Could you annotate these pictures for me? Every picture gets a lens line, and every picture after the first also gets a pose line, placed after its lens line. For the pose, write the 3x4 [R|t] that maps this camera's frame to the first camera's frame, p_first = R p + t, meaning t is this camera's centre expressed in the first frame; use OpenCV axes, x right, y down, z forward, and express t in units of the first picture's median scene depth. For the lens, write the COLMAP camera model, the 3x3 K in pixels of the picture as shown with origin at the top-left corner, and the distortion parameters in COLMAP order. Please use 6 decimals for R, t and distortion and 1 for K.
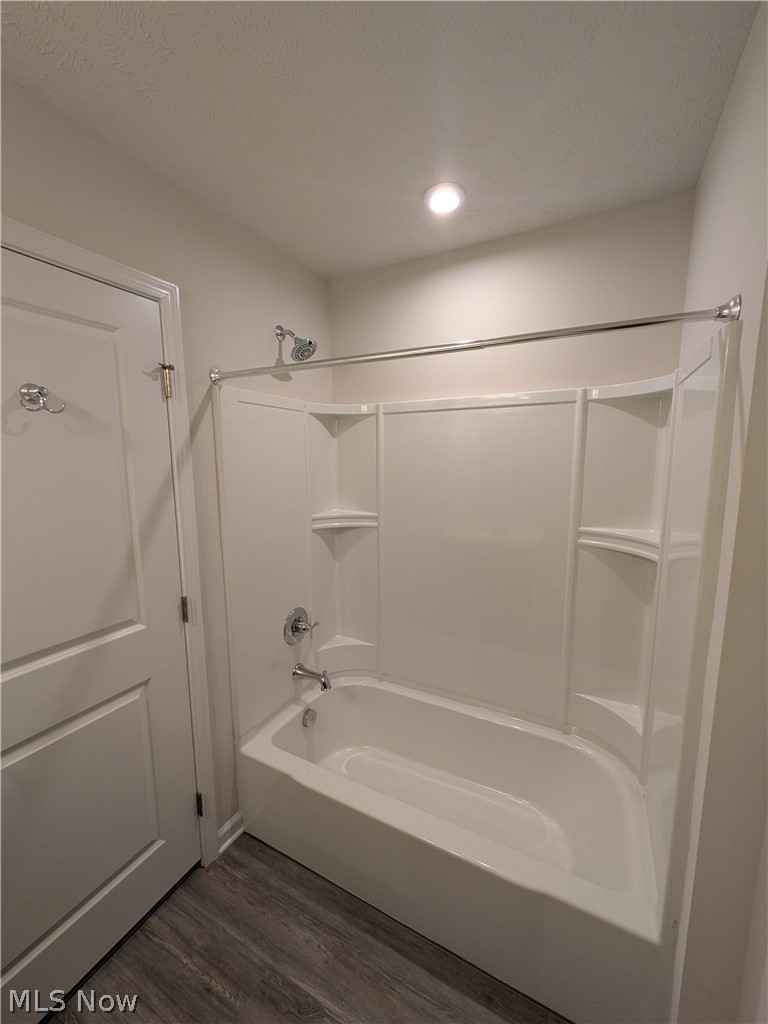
lens RADIAL K [[405.2, 0, 382.8], [0, 405.2, 511.2], [0, 0, 1]] dist [0.000308, -0.000226]
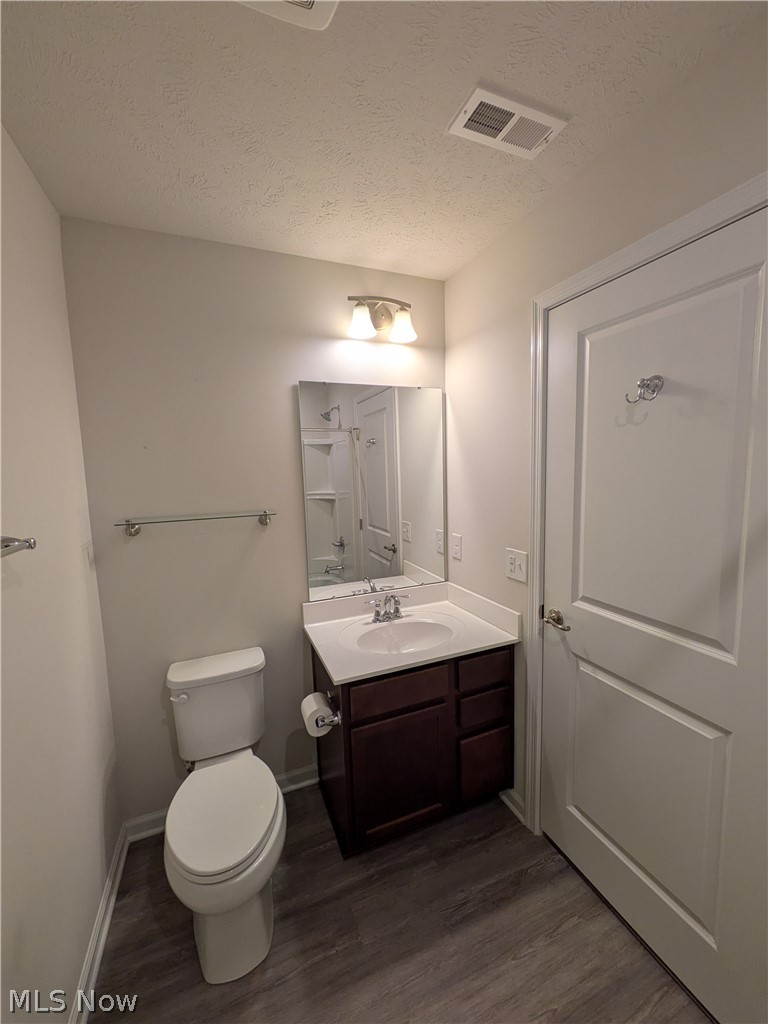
lens RADIAL K [[405.2, 0, 382.5], [0, 405.2, 511.7], [0, 0, 1]] dist [0.000308, -0.000226]
pose [[-0.636375, 0.106166, -0.764039, 0.391815], [-0.072910, 0.977771, 0.196593, -0.093202], [0.767927, 0.180813, -0.614488, 0.955105]]
